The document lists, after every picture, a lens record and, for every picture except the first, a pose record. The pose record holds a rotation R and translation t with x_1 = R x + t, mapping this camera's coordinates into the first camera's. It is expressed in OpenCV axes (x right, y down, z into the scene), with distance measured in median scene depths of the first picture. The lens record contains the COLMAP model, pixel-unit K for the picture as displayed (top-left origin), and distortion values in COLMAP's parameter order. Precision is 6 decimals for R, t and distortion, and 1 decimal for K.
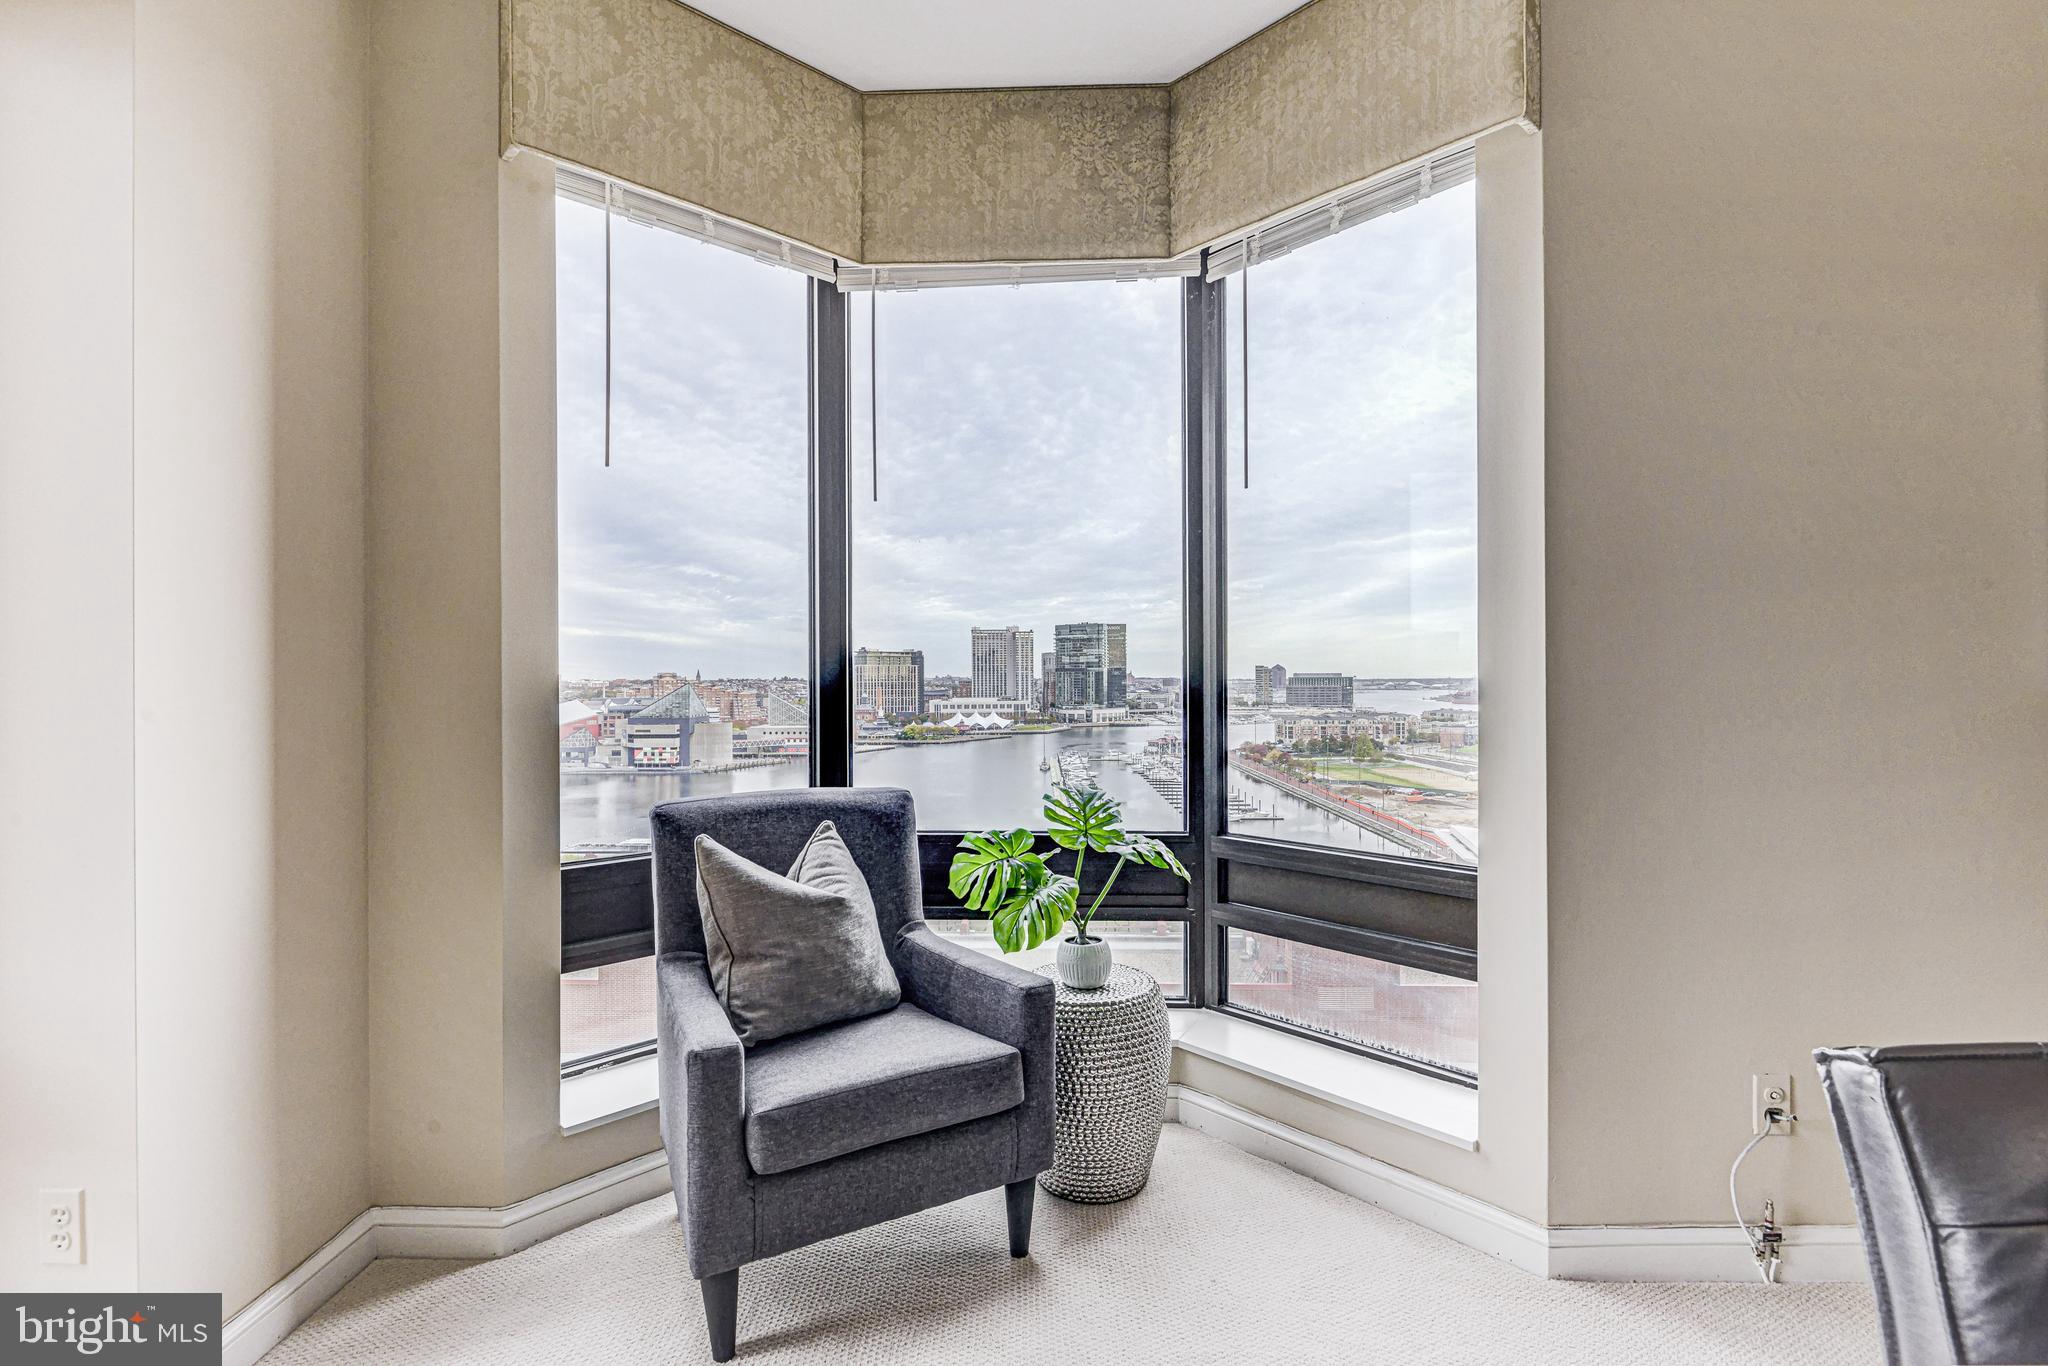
lens RADIAL K [[939.3, 0, 1021.1], [0, 939.3, 678.0], [0, 0, 1]] dist [-0.000780, -0.002713]
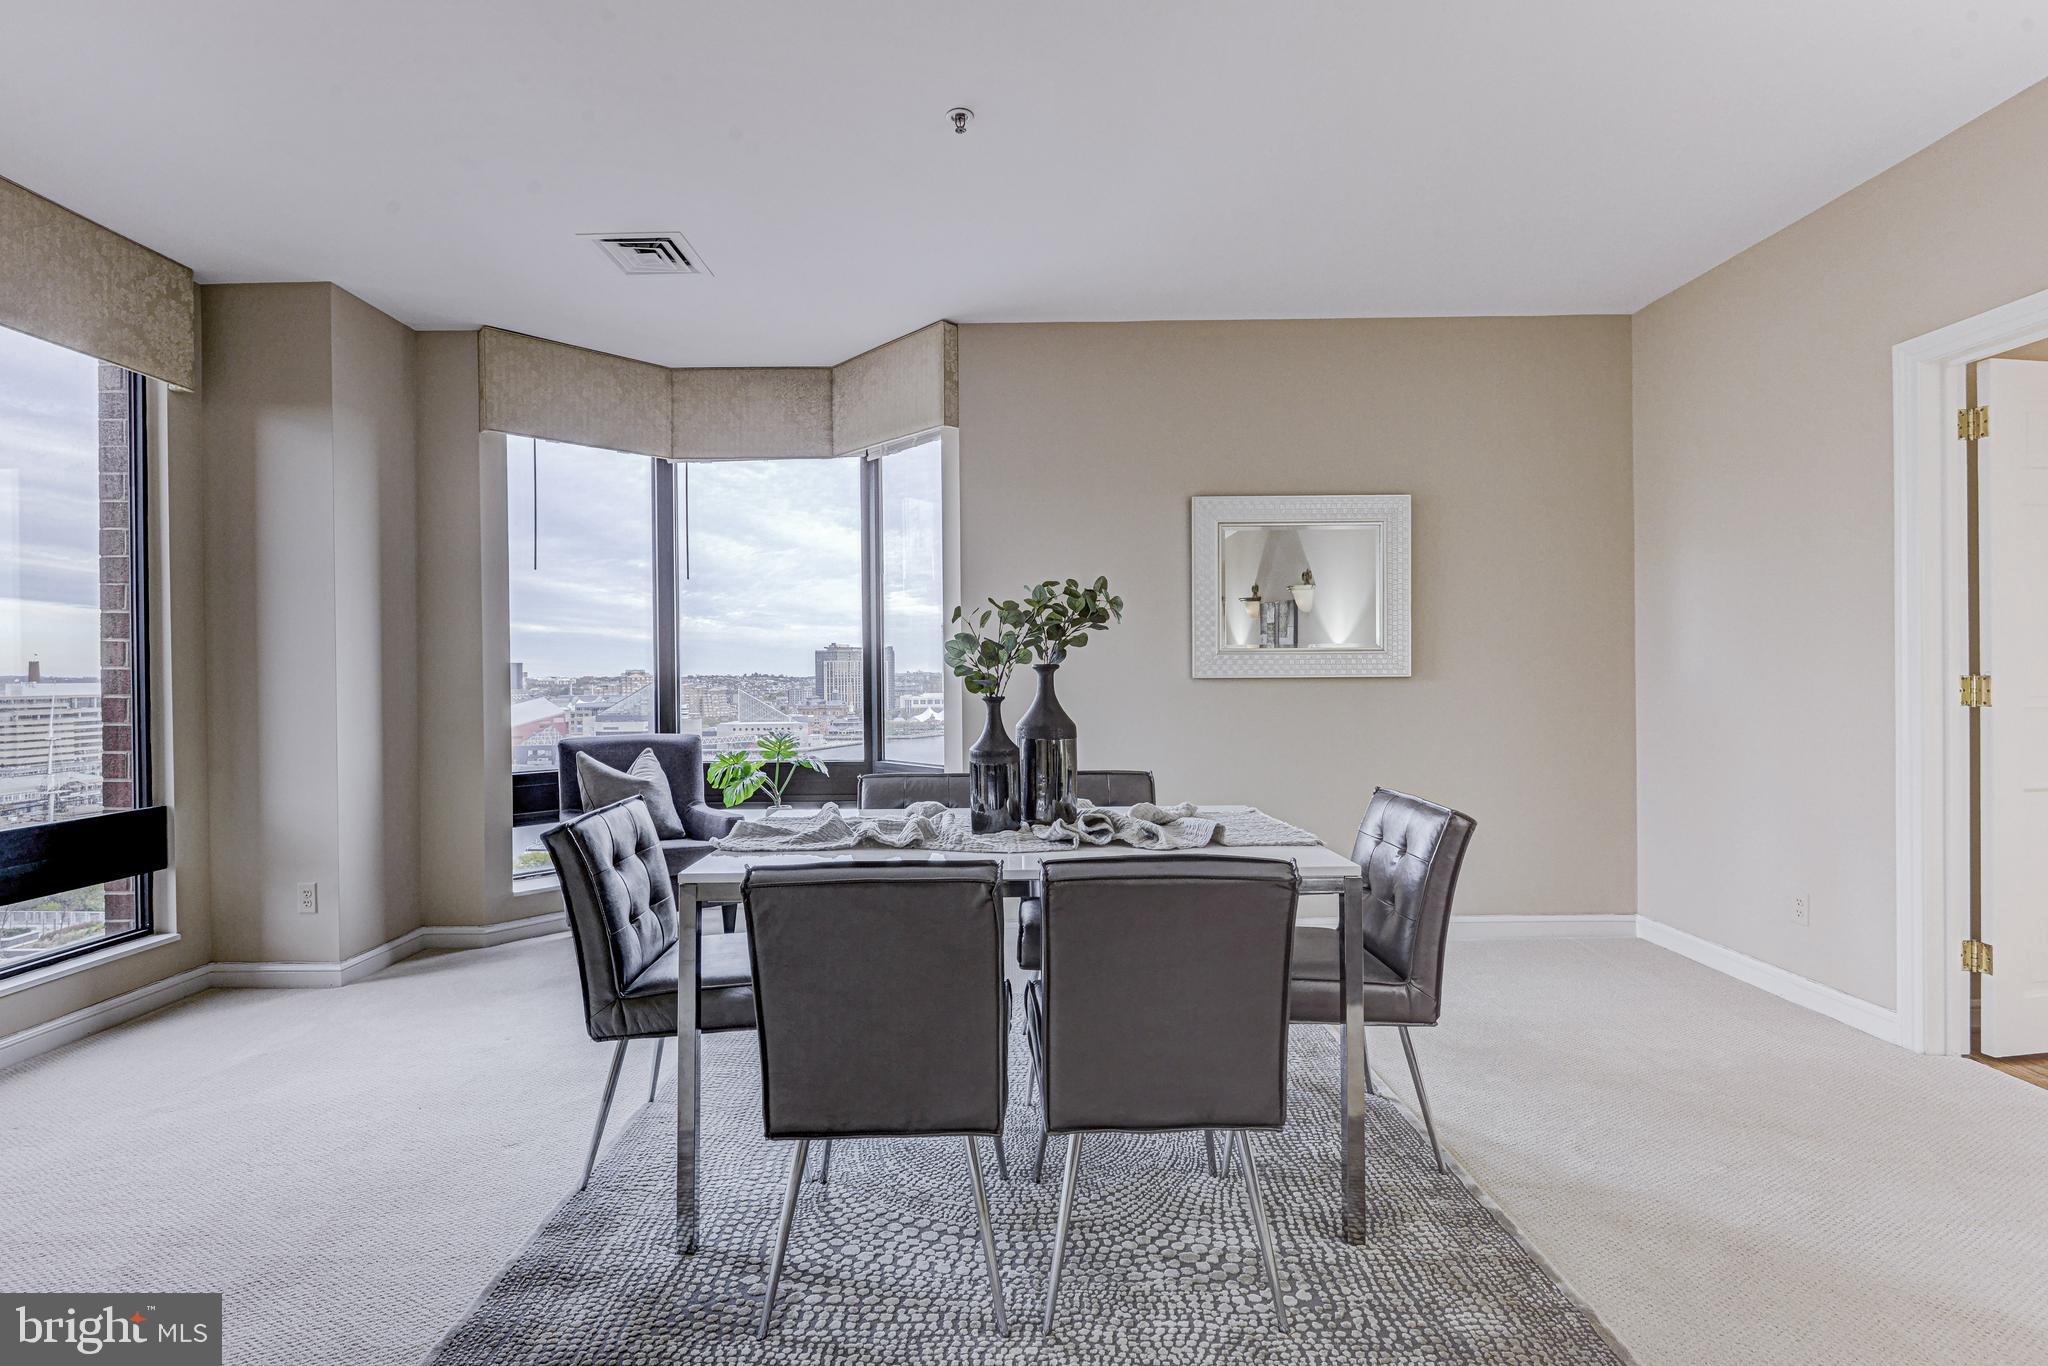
lens RADIAL K [[939.3, 0, 1033.2], [0, 939.3, 674.8], [0, 0, 1]] dist [-0.000780, -0.002713]
pose [[0.999262, -0.006057, 0.037921, 0.488072], [0.005980, 0.999980, 0.002136, -0.002676], [-0.037933, -0.001907, 0.999278, -0.932218]]
